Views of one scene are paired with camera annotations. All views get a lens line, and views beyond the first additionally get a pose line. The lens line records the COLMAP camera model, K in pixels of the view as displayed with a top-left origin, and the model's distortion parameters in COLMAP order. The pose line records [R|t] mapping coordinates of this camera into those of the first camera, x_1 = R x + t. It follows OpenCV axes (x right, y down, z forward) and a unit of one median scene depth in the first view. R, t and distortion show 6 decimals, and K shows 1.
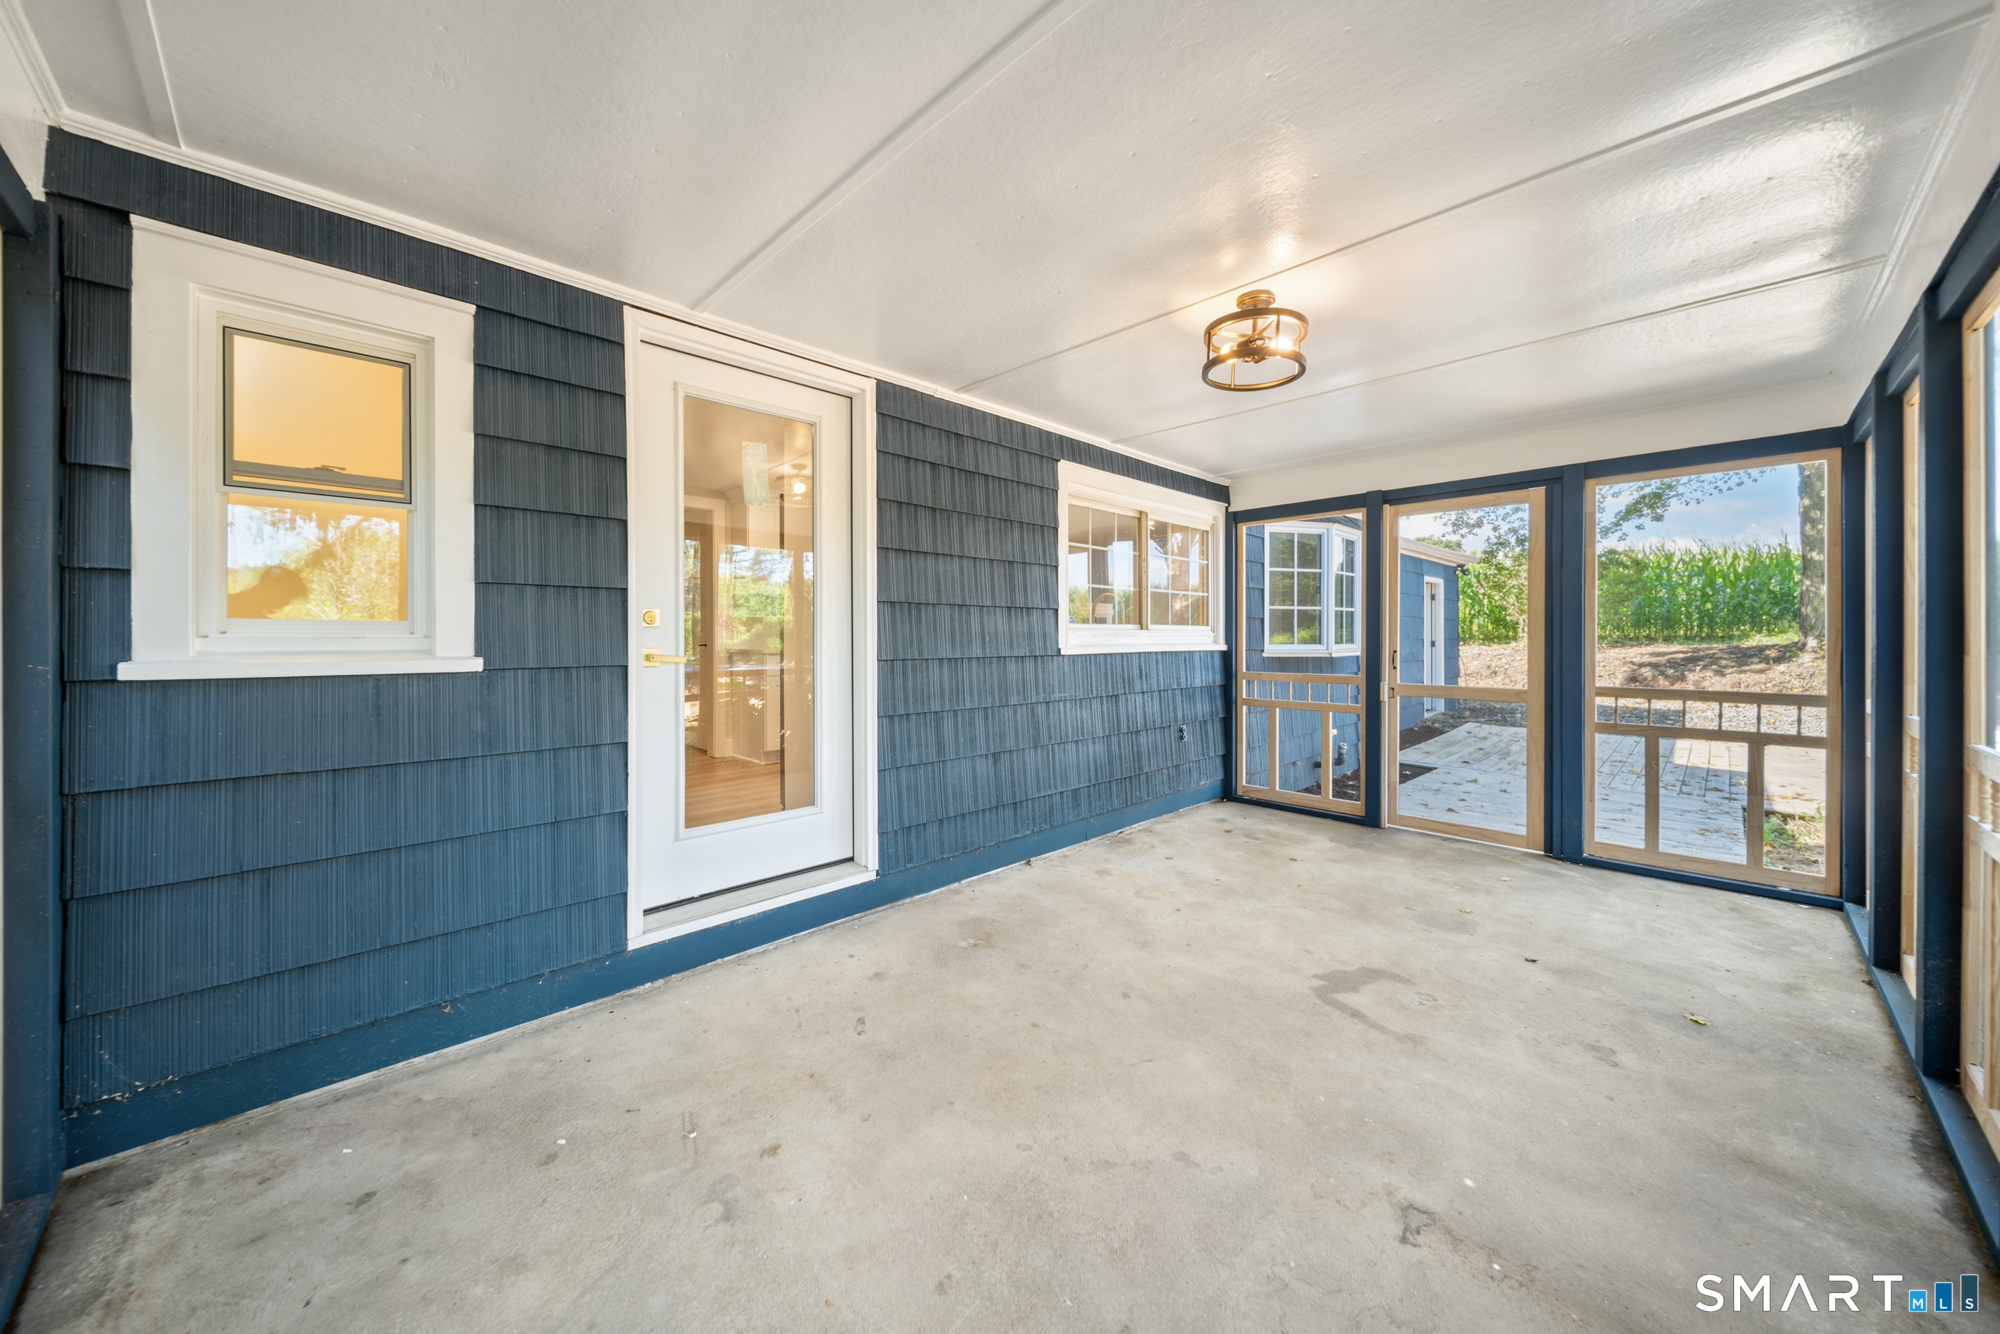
lens RADIAL K [[713.9, 0, 985.8], [0, 713.9, 636.7], [0, 0, 1]] dist [0.000392, -0.000022]
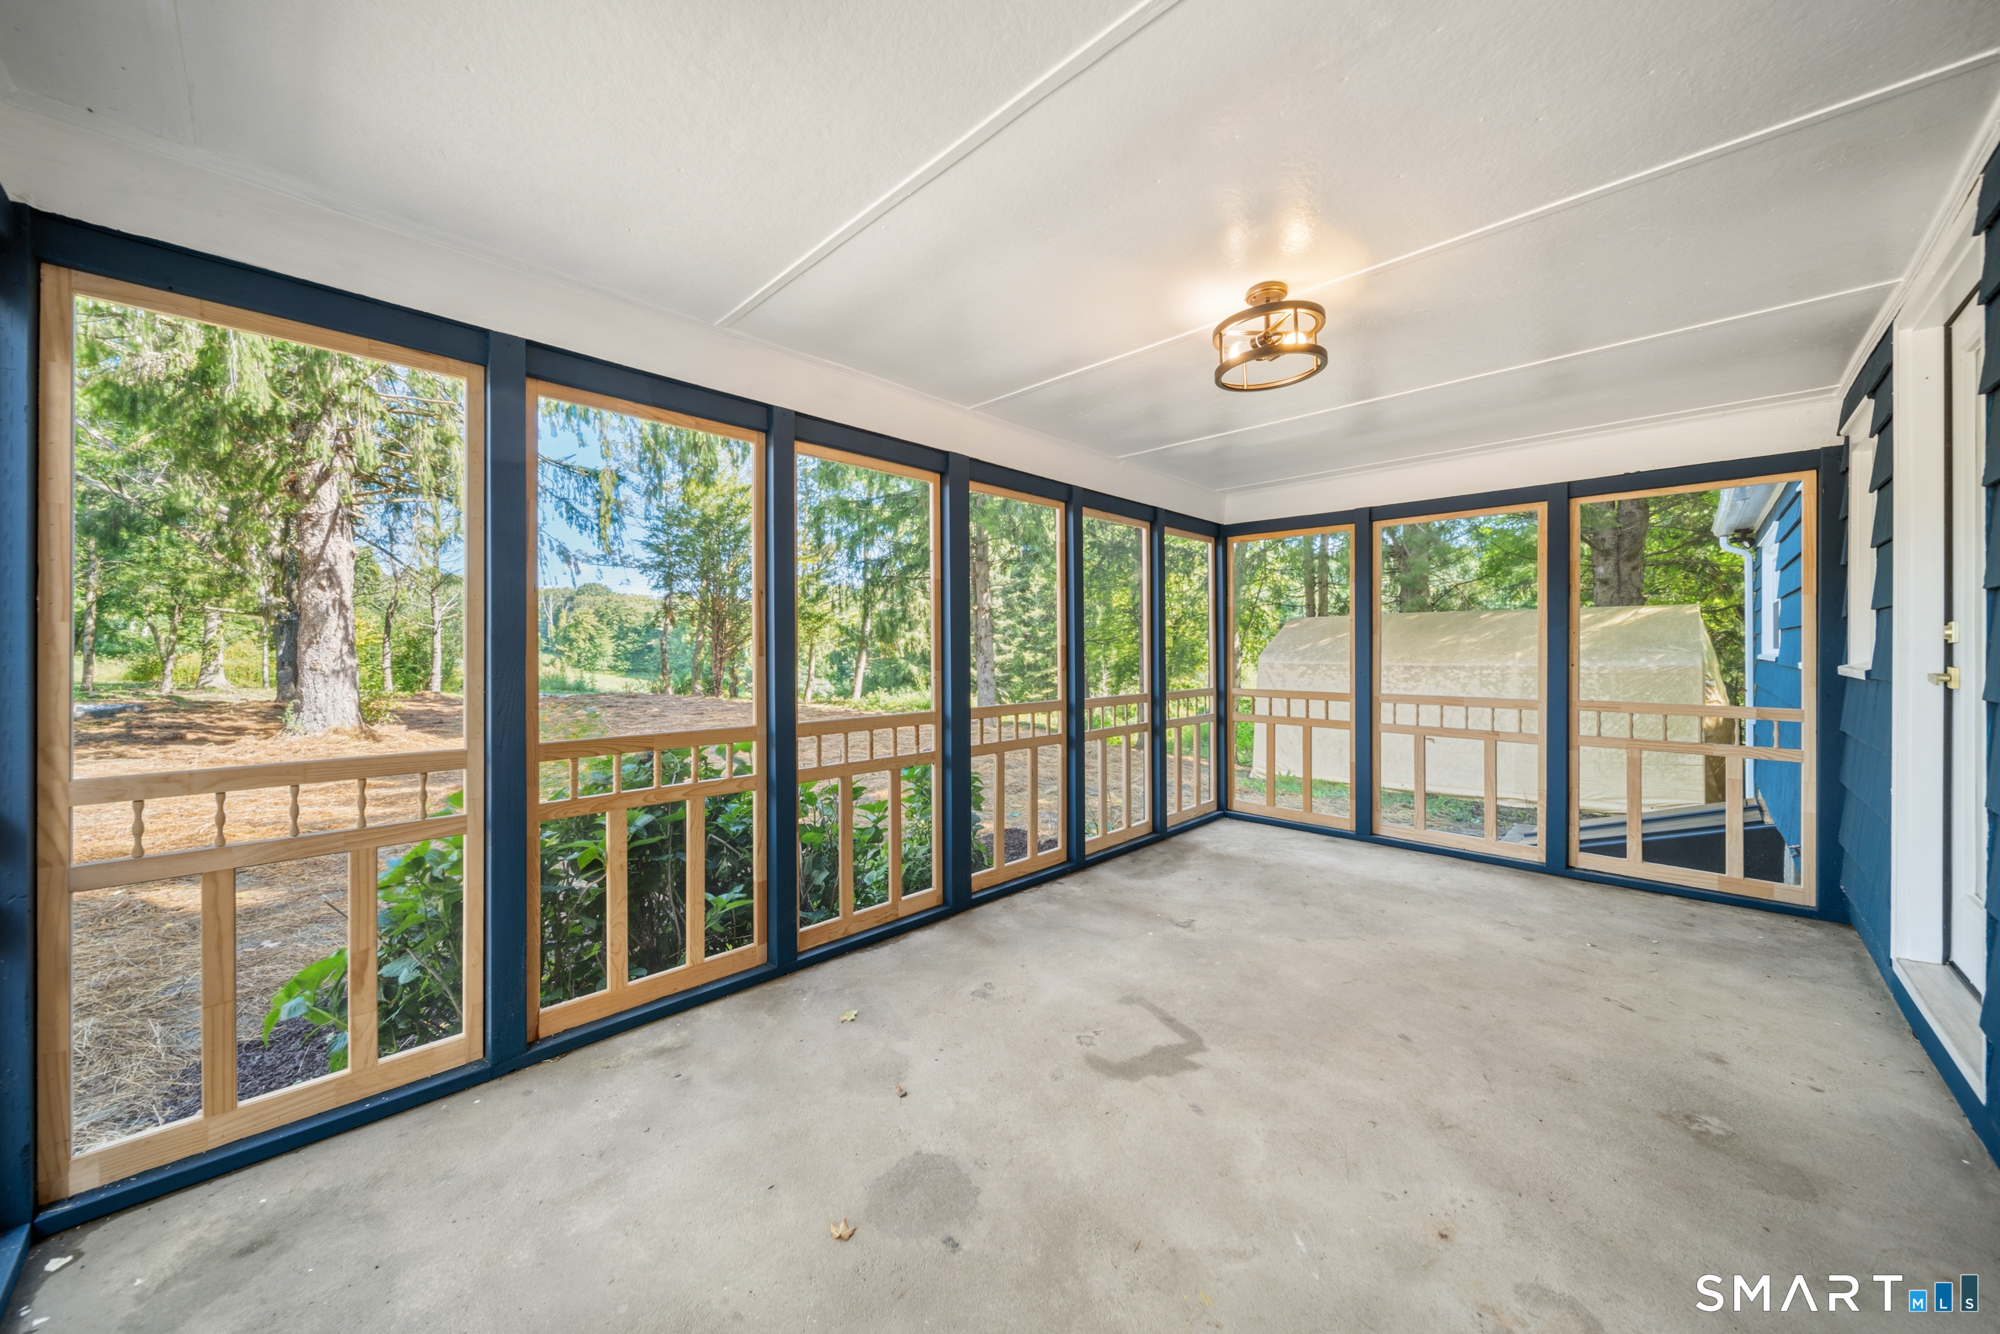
lens RADIAL K [[713.9, 0, 985.8], [0, 713.9, 636.7], [0, 0, 1]] dist [0.000392, -0.000022]
pose [[-0.999797, -0.000228, -0.020142, 0.772048], [0.000056, 0.999901, -0.014057, -0.009037], [0.020144, -0.014055, -0.999698, 1.951645]]
